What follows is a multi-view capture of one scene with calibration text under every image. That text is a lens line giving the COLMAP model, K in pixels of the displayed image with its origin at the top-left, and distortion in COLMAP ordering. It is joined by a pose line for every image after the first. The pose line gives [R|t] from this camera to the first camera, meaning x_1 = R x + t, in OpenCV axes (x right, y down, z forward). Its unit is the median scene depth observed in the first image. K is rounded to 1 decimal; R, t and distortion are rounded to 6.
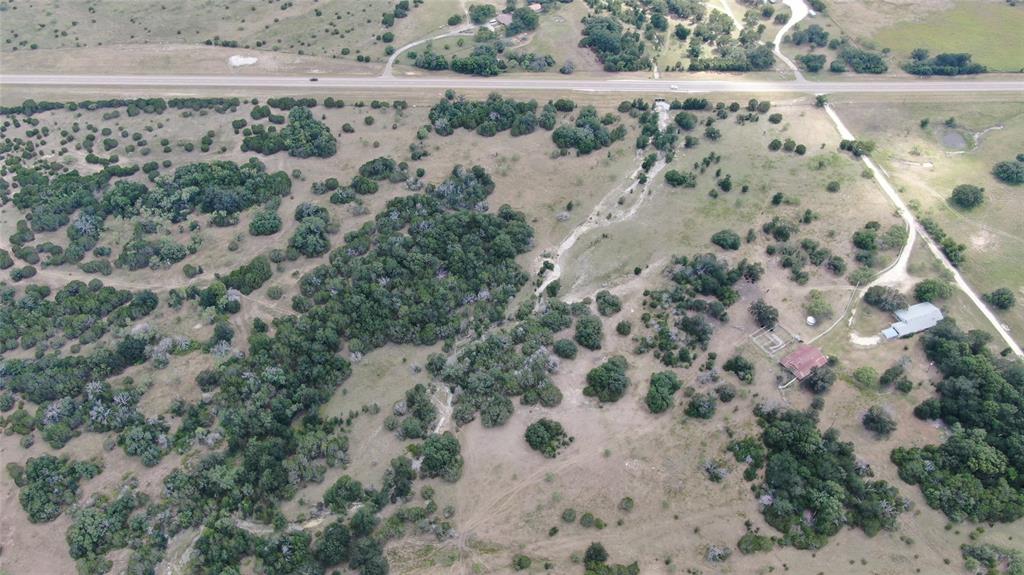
lens RADIAL K [[756.6, 0, 512.0], [0, 756.6, 287.5], [0, 0, 1]] dist [-0.011624, 0.001596]
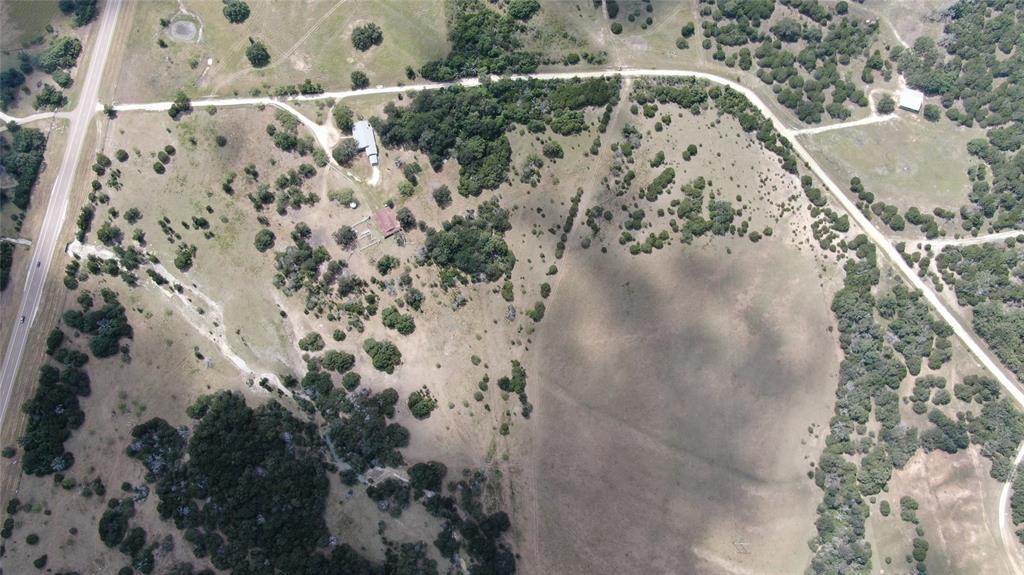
lens RADIAL K [[741.6, 0, 512.0], [0, 741.6, 287.5], [0, 0, 1]] dist [-0.006068, -0.000262]
pose [[0.093986, -0.959969, 0.263867, -0.089135], [0.743221, 0.244001, 0.622966, -0.548878], [-0.662411, 0.137561, 0.736402, -0.196980]]
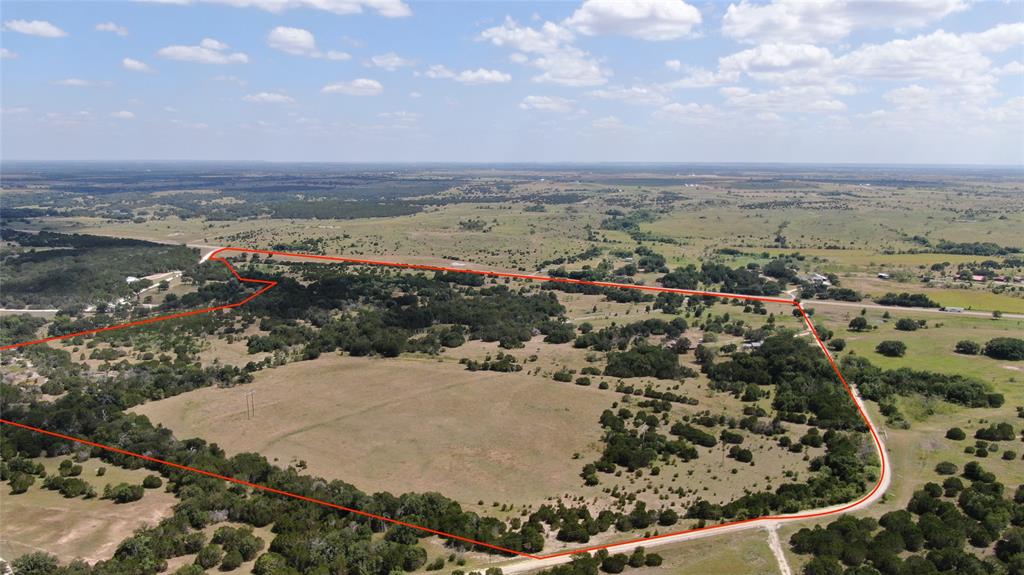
lens RADIAL K [[741.6, 0, 512.0], [0, 741.6, 287.5], [0, 0, 1]] dist [-0.006068, -0.000262]
pose [[0.913229, 0.083259, -0.398849, 0.619690], [-0.305323, 0.788032, -0.534587, 0.870042], [0.269797, 0.609978, 0.745075, -0.306692]]
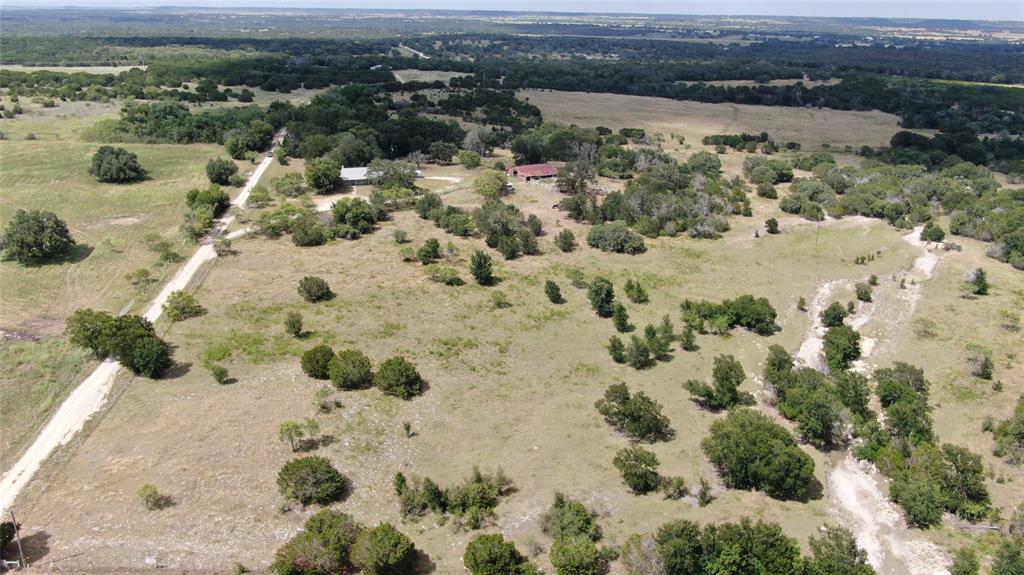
lens RADIAL K [[741.6, 0, 512.0], [0, 741.6, 287.5], [0, 0, 1]] dist [-0.006068, -0.000262]
pose [[-0.999973, -0.007189, -0.001375, 0.380382], [-0.004077, 0.390971, 0.920394, -0.545965], [-0.006079, 0.920375, -0.390990, 1.317284]]
